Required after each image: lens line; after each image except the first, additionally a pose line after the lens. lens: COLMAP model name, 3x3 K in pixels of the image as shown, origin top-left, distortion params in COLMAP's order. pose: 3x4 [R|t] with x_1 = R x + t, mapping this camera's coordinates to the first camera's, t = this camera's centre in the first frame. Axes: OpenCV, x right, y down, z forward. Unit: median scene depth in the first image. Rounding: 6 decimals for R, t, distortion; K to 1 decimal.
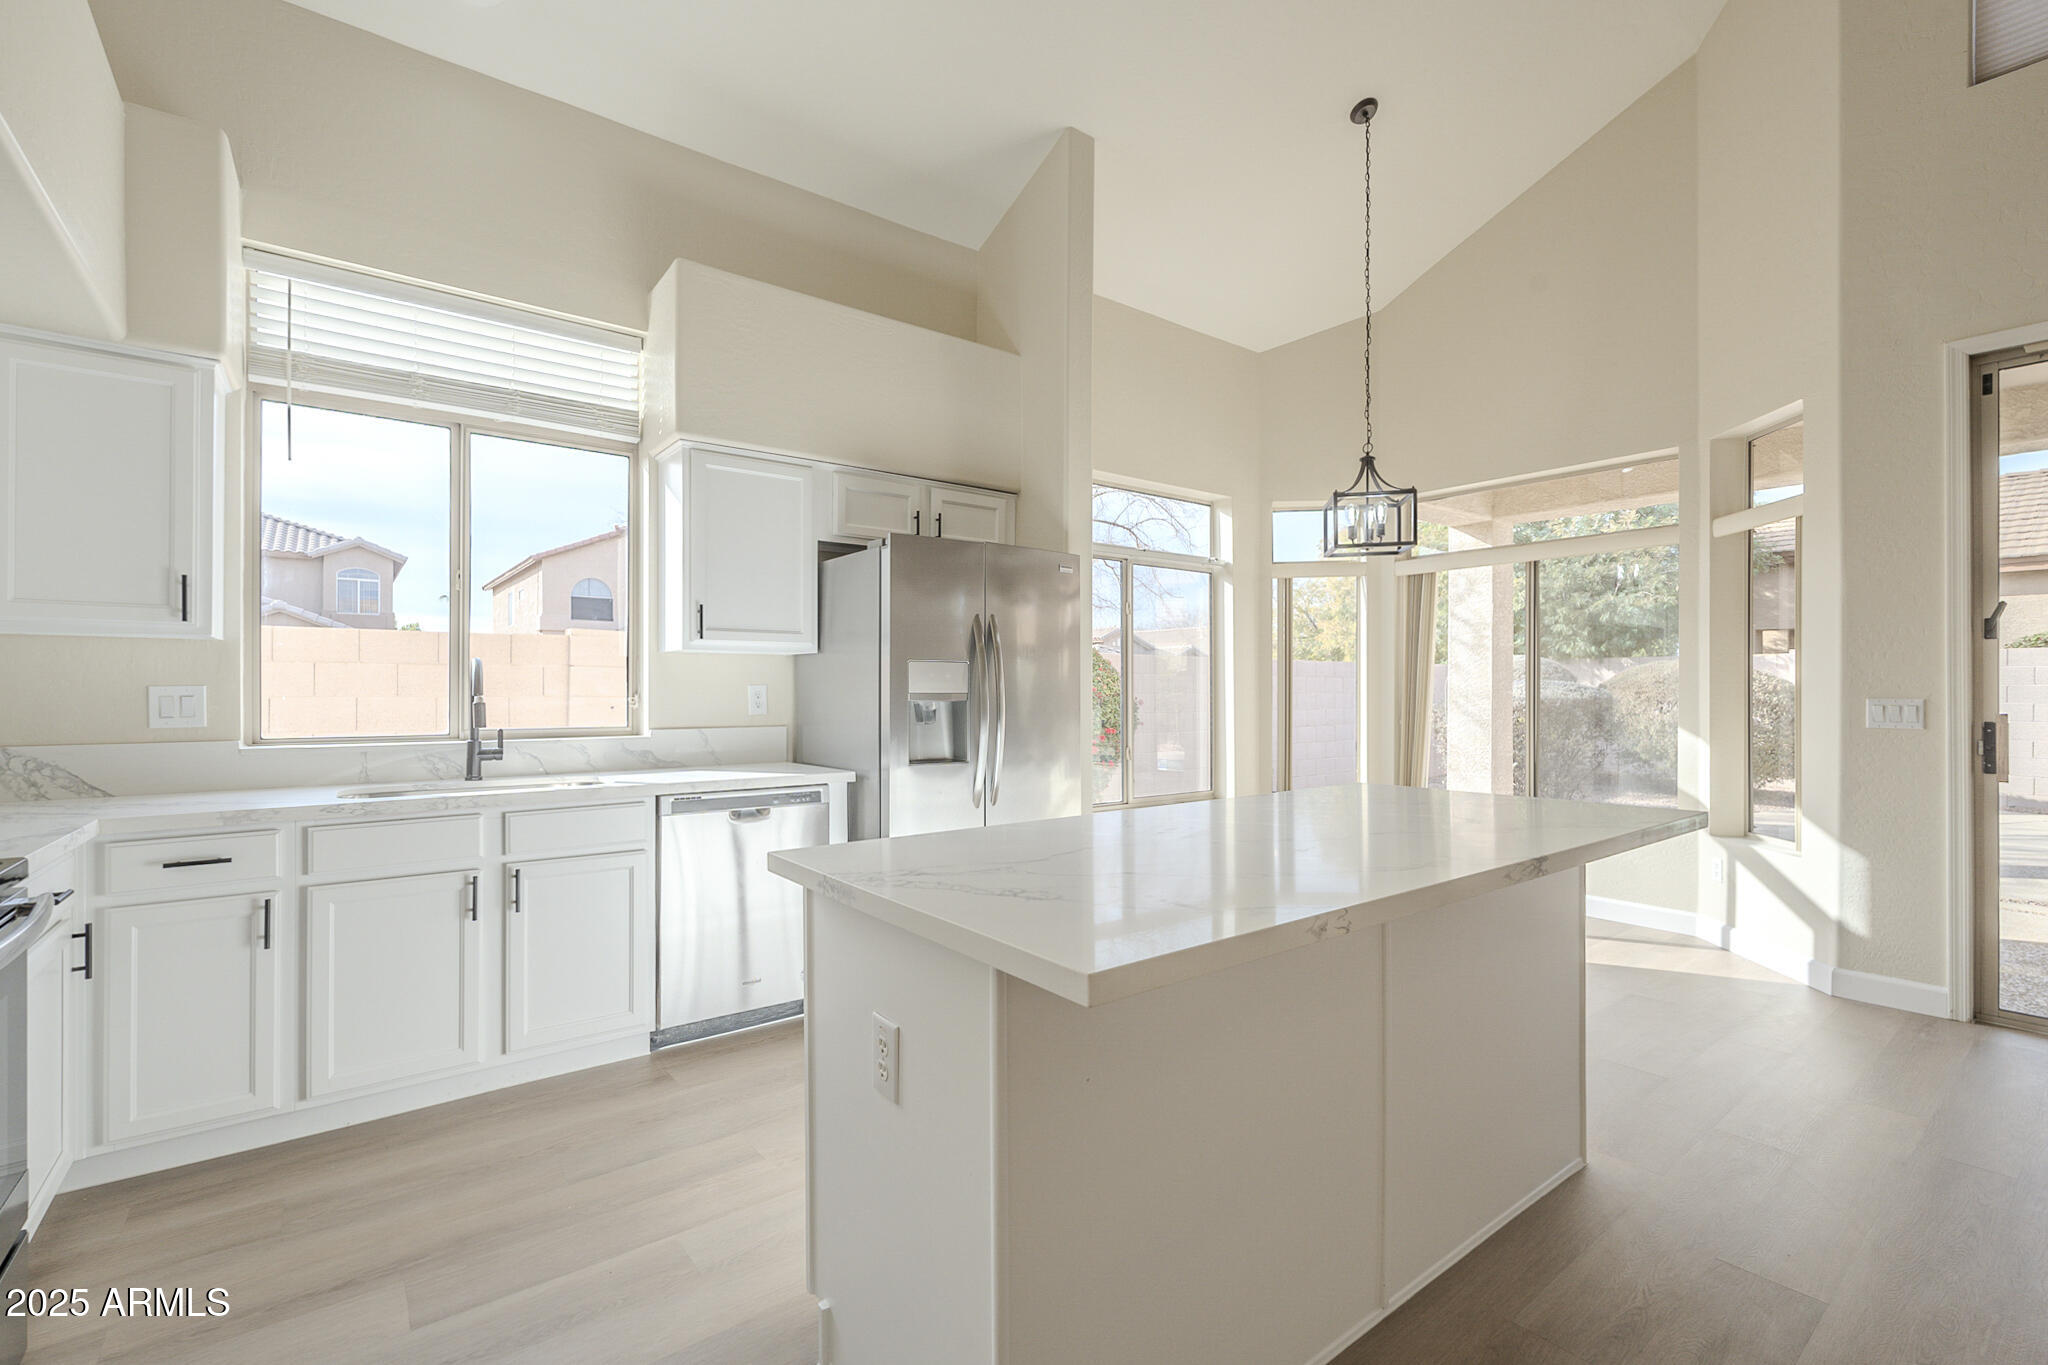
lens RADIAL K [[895.9, 0, 1023.8], [0, 895.9, 685.1], [0, 0, 1]] dist [-0.001090, 0.000074]
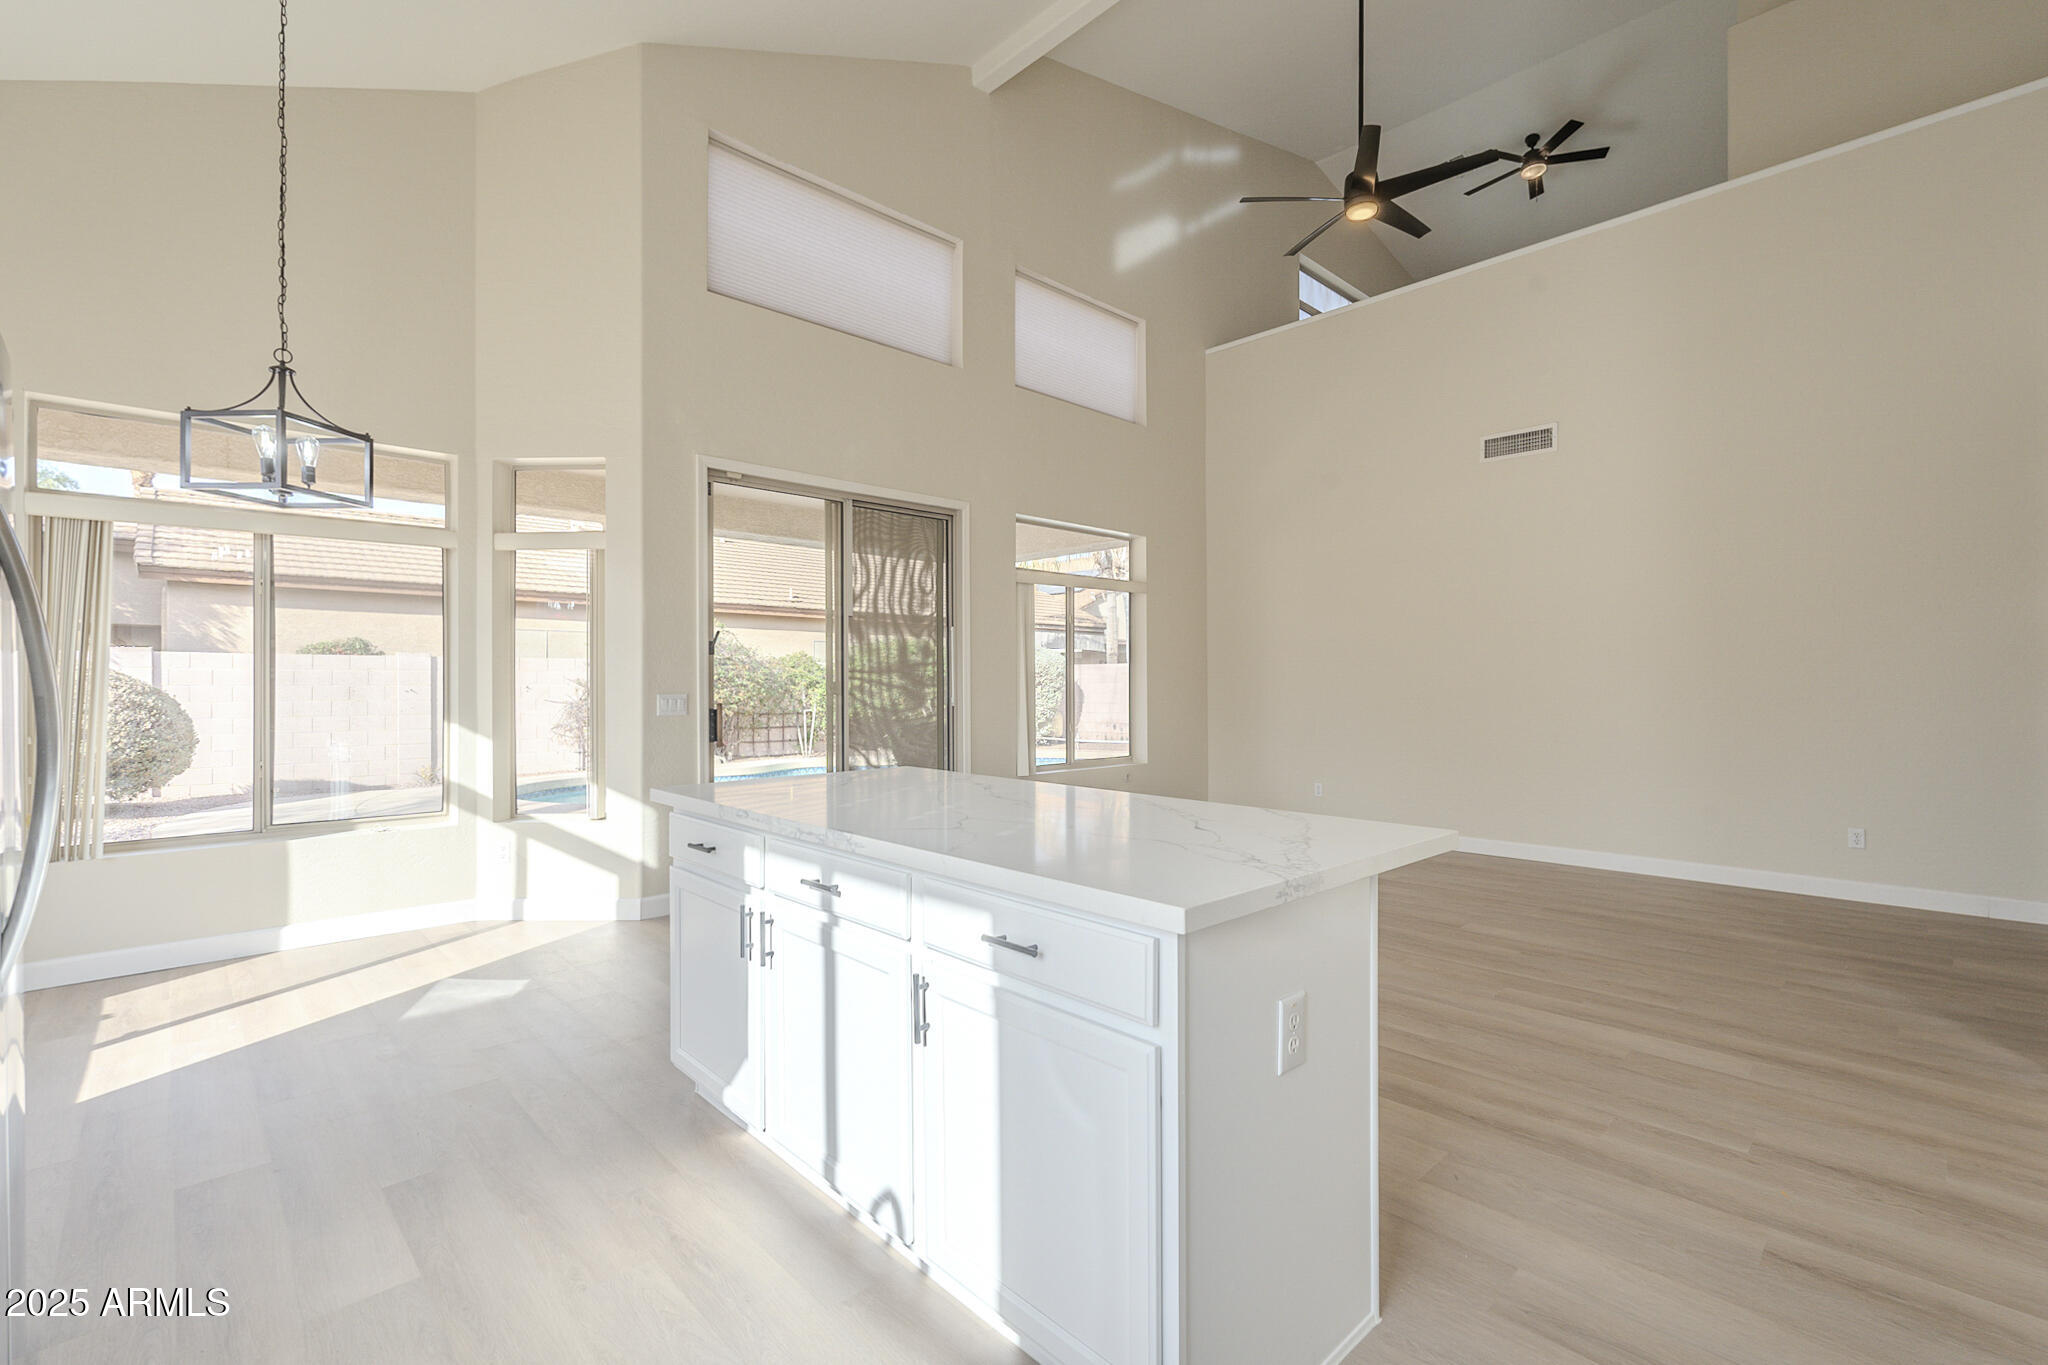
lens RADIAL K [[901.6, 0, 1027.5], [0, 901.6, 689.7], [0, 0, 1]] dist [0.001922, -0.000121]
pose [[-0.100613, -0.003431, 0.994920, -0.467327], [0.000629, 0.999994, 0.003513, 0.003224], [-0.994925, 0.000979, -0.100610, 0.555893]]
